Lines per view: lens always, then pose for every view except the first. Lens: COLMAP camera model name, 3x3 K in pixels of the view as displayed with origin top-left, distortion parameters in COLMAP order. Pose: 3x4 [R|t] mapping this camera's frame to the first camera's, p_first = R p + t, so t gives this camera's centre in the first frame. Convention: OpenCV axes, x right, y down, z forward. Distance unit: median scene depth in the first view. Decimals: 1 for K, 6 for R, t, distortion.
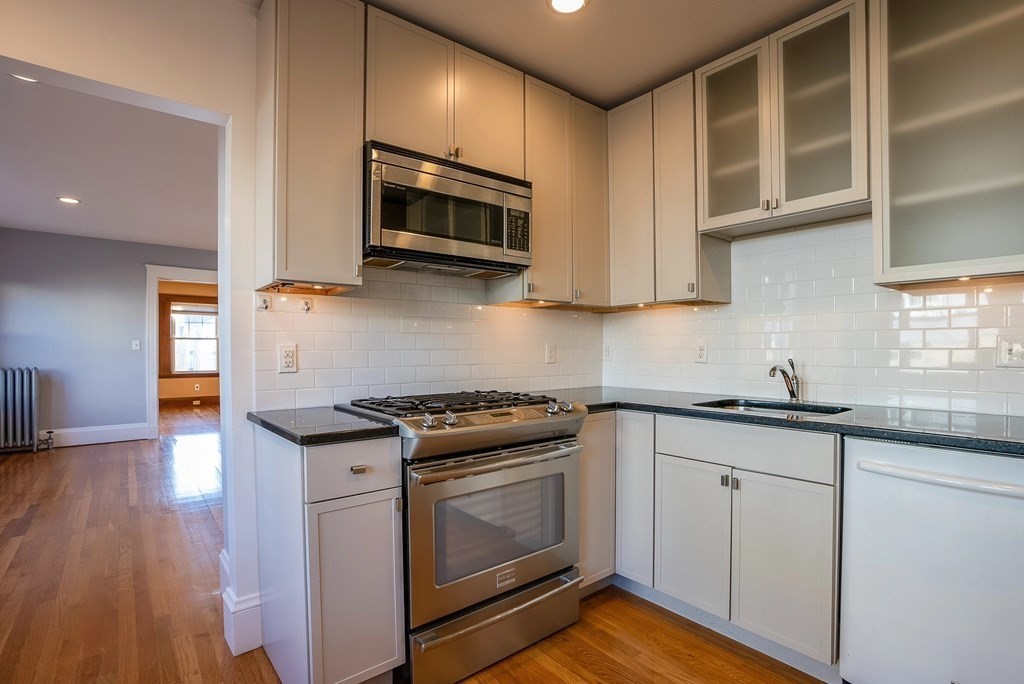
lens RADIAL K [[493.9, 0, 508.9], [0, 493.9, 351.2], [0, 0, 1]] dist [-0.069135, 0.026392]
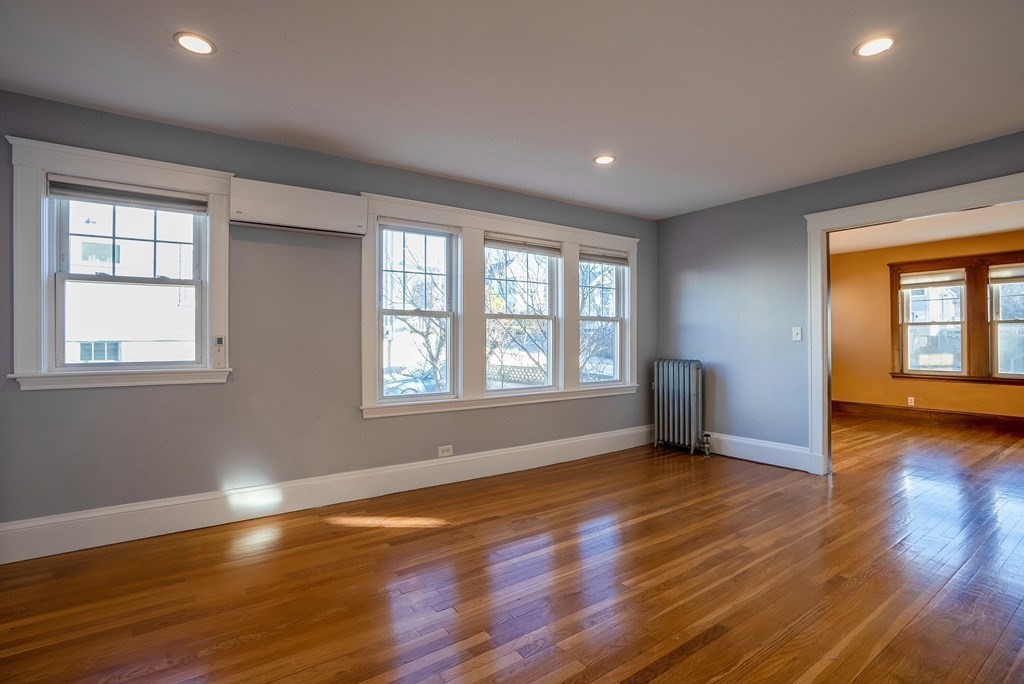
lens RADIAL K [[507.5, 0, 512.4], [0, 507.5, 336.5], [0, 0, 1]] dist [-0.065302, 0.031919]
pose [[-0.033260, -0.003429, -0.999441, -0.025283], [-0.002626, 0.999991, -0.003343, -0.003785], [0.999443, 0.002513, -0.033269, 0.434002]]
